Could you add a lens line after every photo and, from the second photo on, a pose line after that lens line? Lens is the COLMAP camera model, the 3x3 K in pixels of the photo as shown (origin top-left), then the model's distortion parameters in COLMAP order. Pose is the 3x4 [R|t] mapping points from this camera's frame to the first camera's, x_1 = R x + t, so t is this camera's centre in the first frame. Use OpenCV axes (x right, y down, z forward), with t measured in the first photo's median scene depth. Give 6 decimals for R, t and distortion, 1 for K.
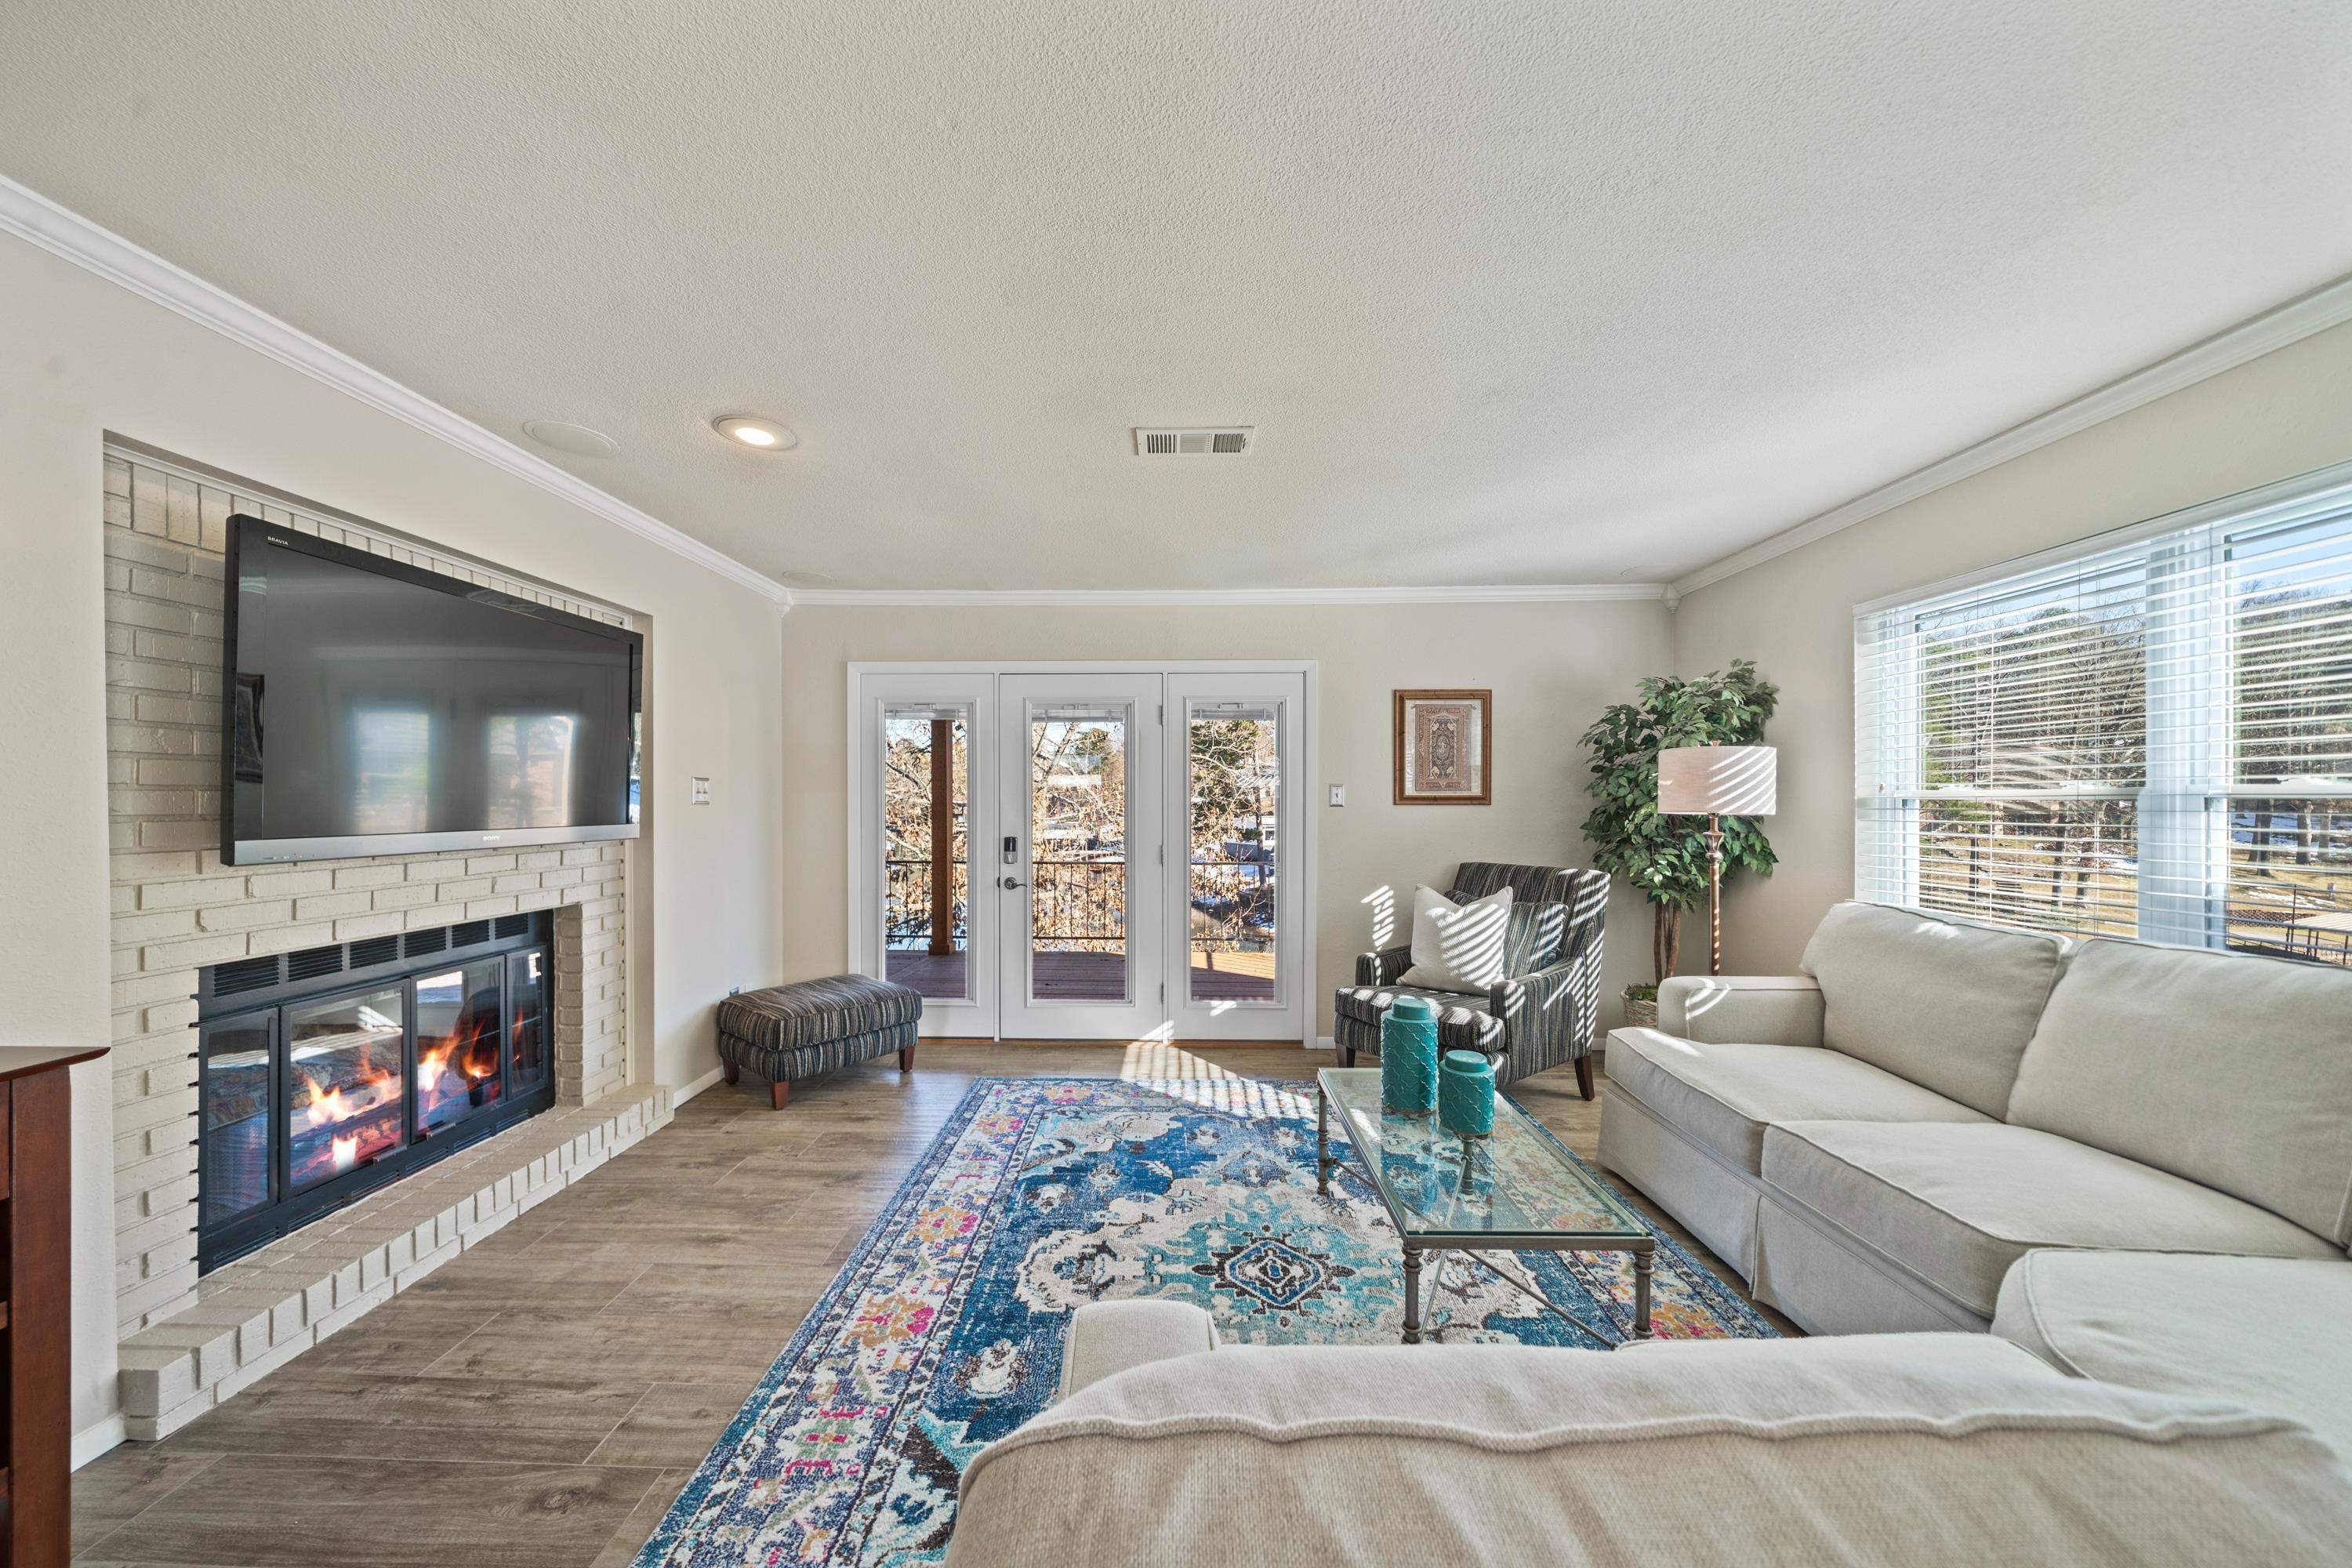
lens RADIAL K [[803.2, 0, 1167.8], [0, 803.2, 804.3], [0, 0, 1]] dist [-0.010447, 0.000522]
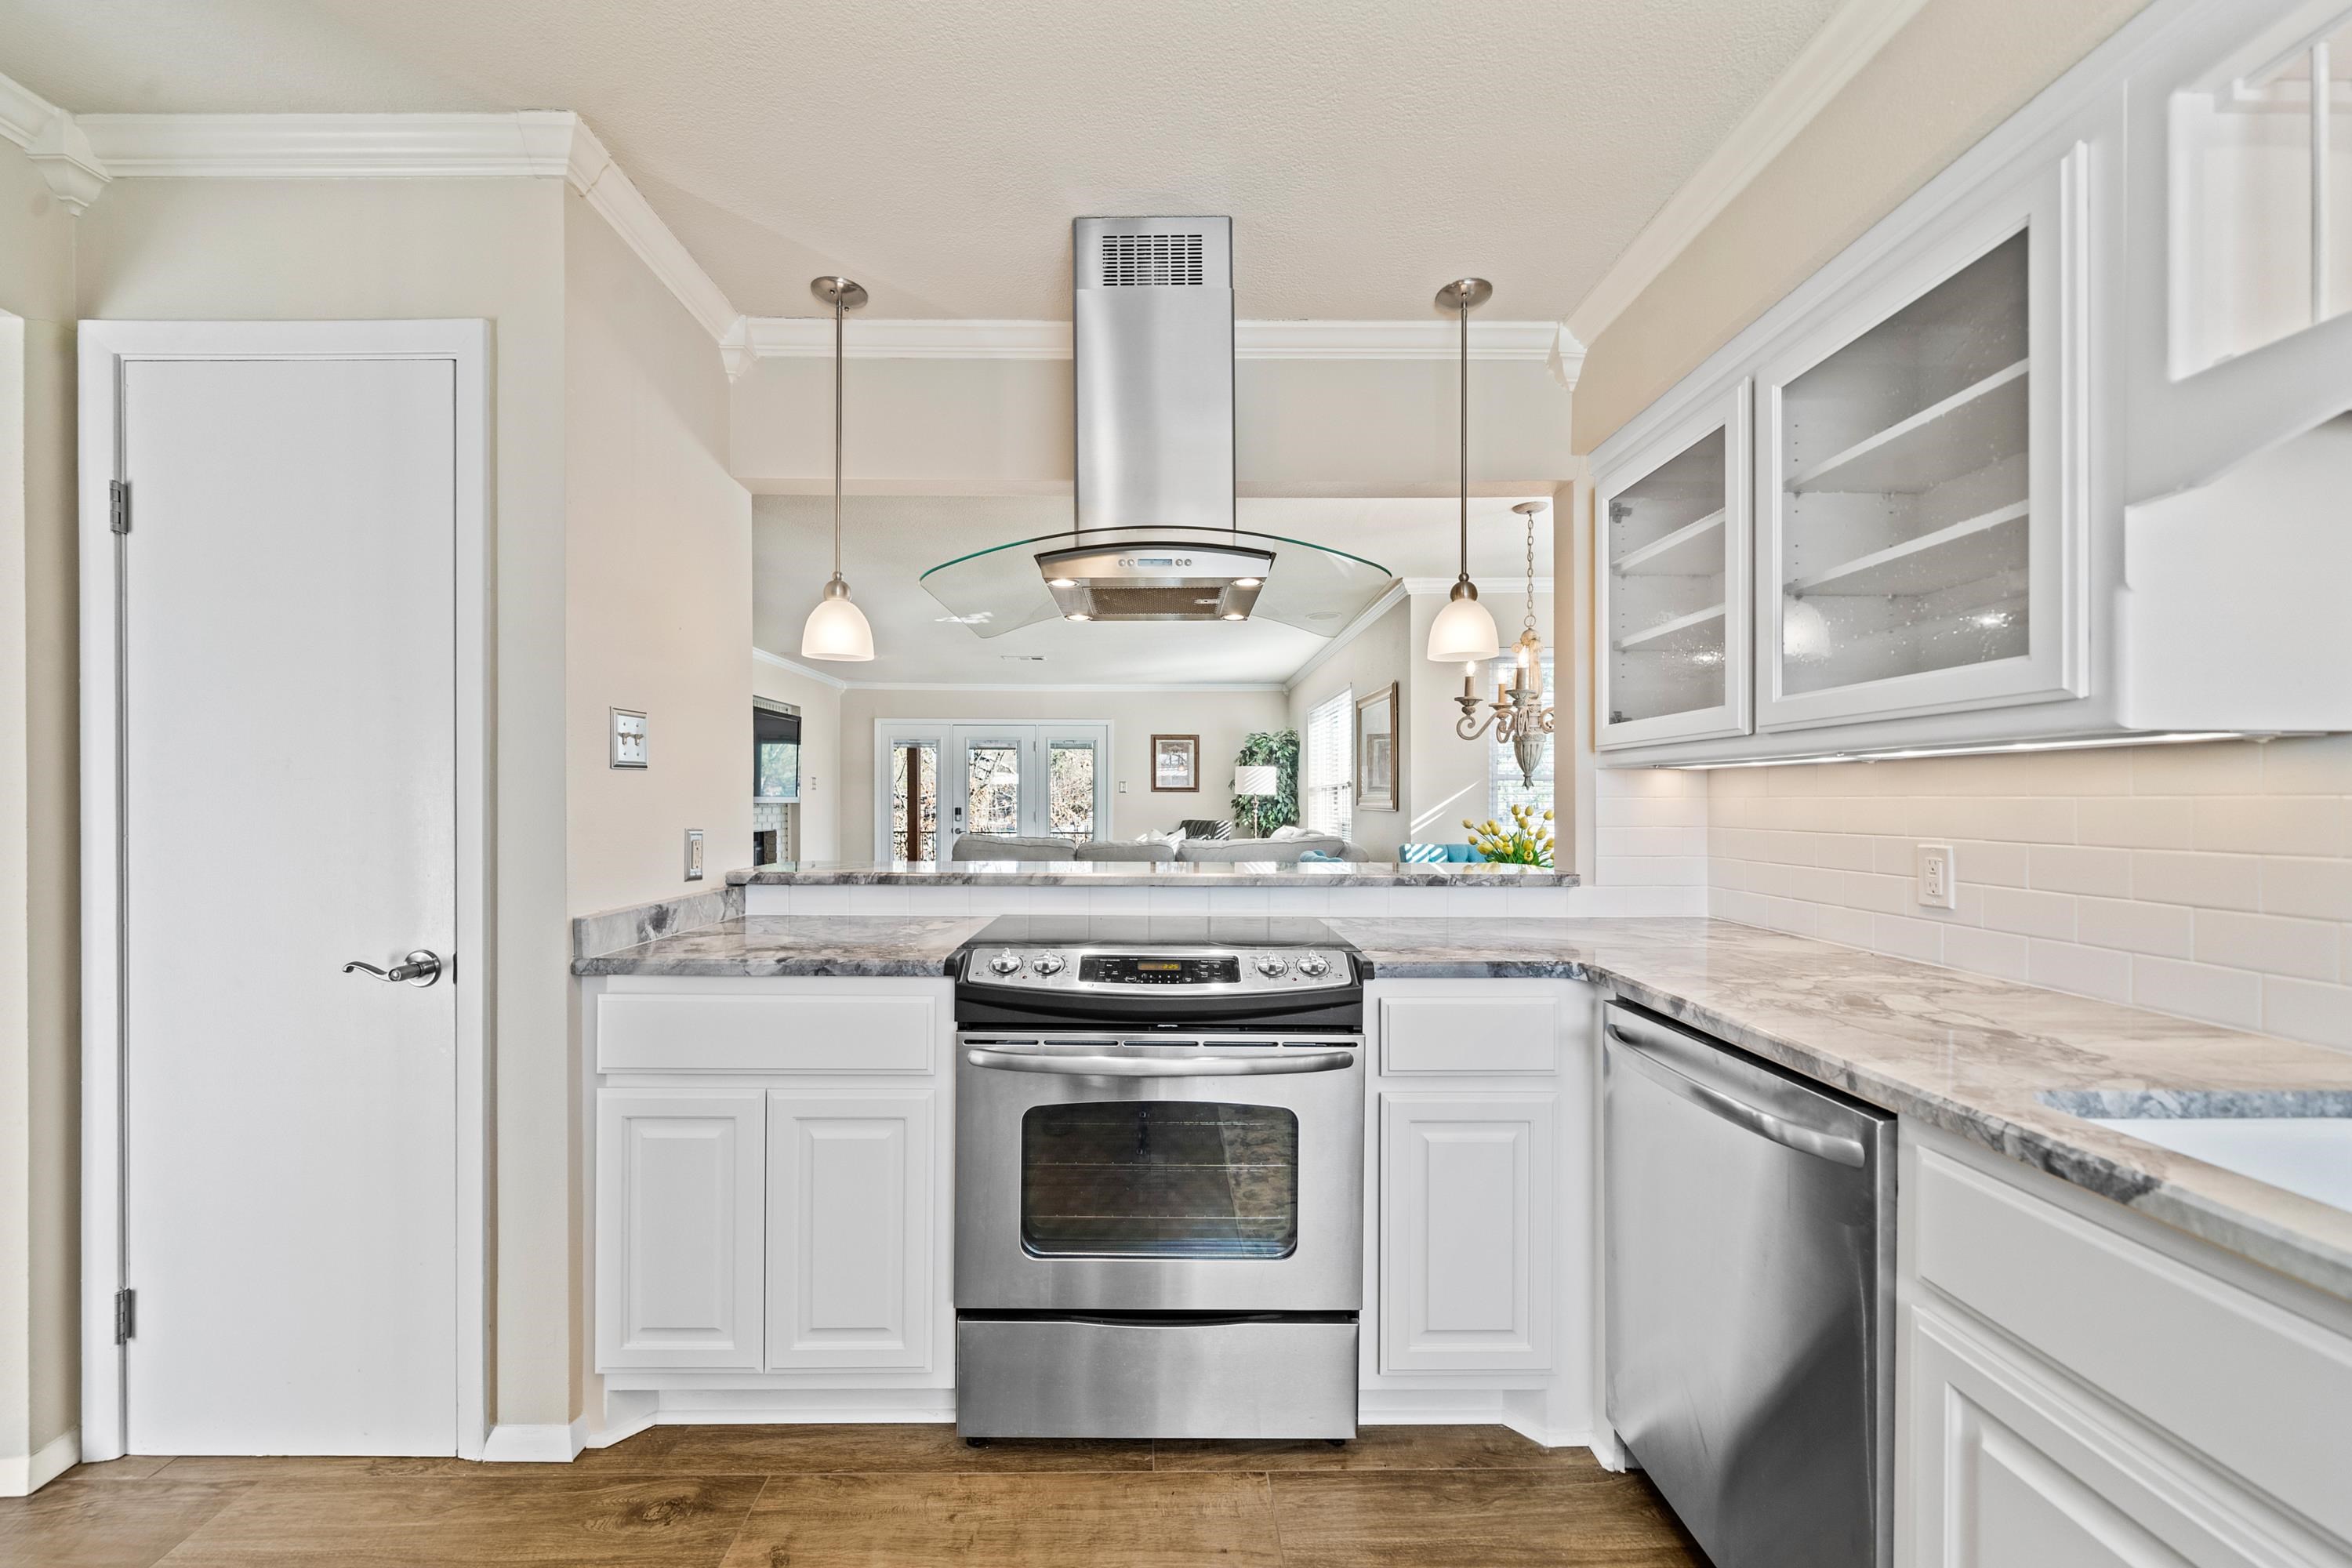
lens RADIAL K [[884.9, 0, 1167.6], [0, 884.9, 796.5], [0, 0, 1]] dist [-0.004990, 0.000438]
pose [[0.999137, 0.003988, 0.041348, 0.324456], [-0.003551, 0.999937, -0.010634, 0.049737], [-0.041388, 0.010478, 0.999088, -1.694330]]
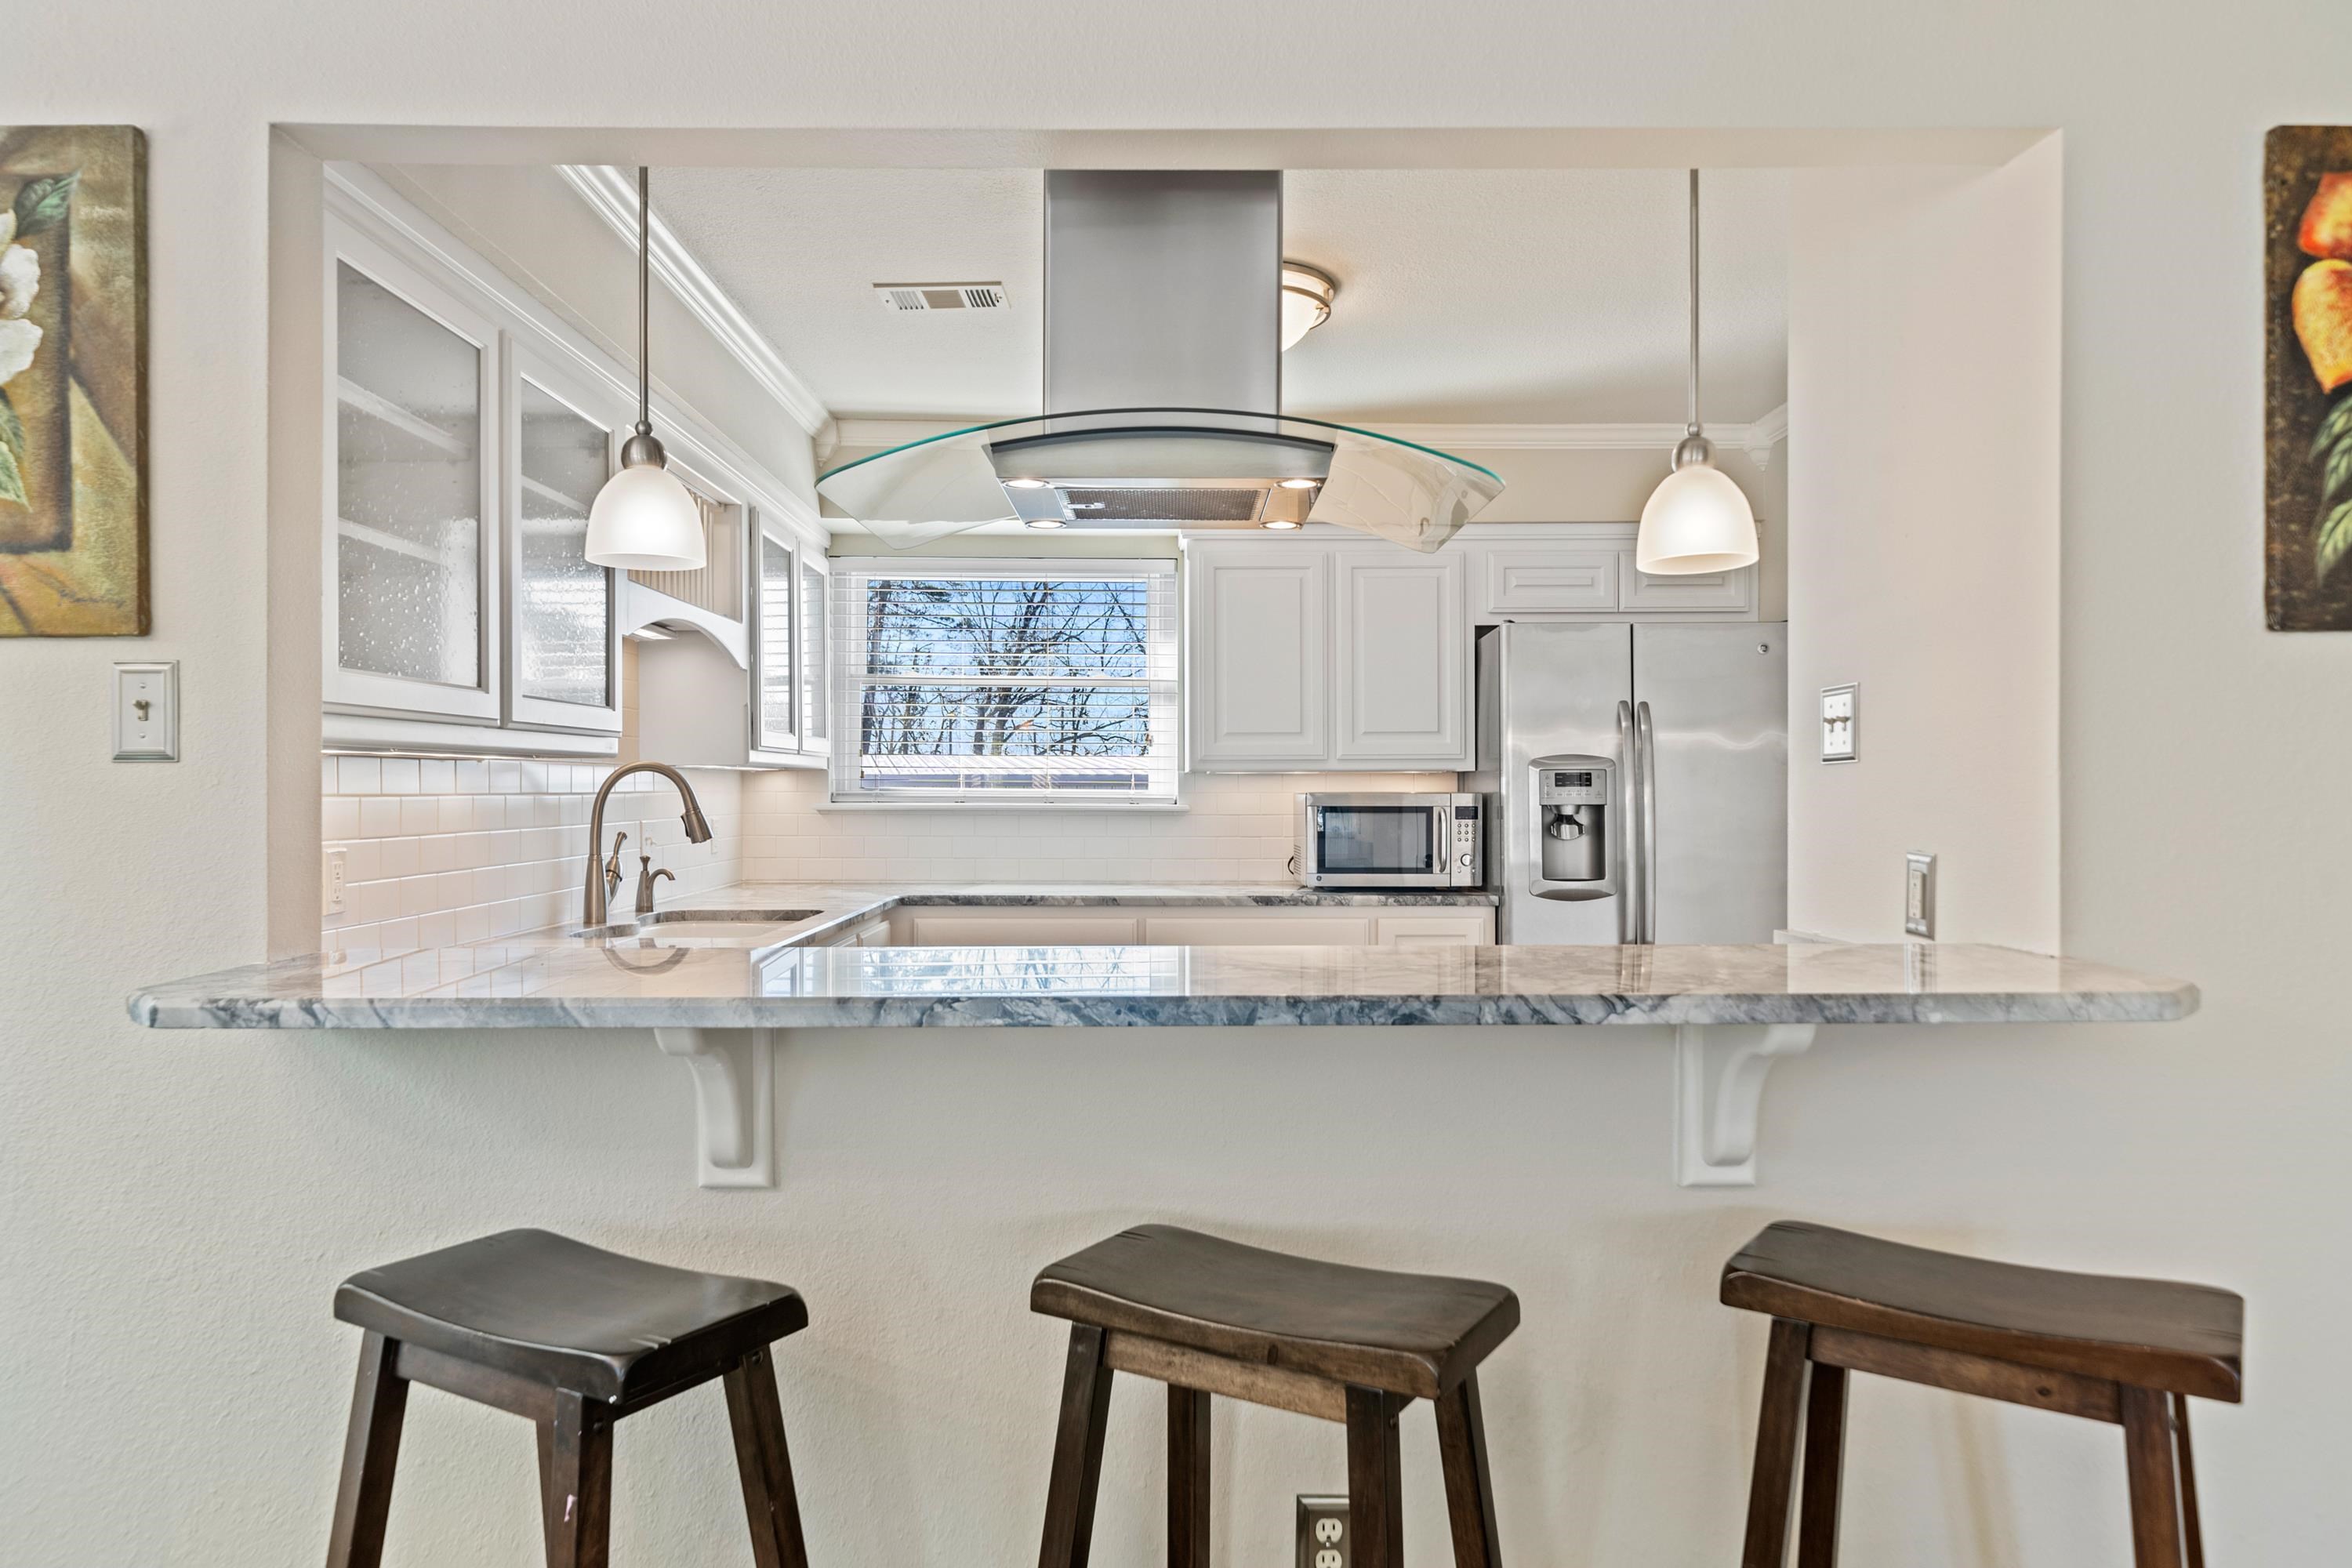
lens RADIAL K [[1559.7, 0, 1190.2], [0, 1559.7, 802.7], [0, 0, 1]] dist [0.010060, -0.009833]
pose [[-0.998839, 0.006311, -0.047749, 0.364284], [0.005378, 0.999792, 0.019653, 0.029338], [0.047863, 0.019373, -0.998666, -0.248993]]
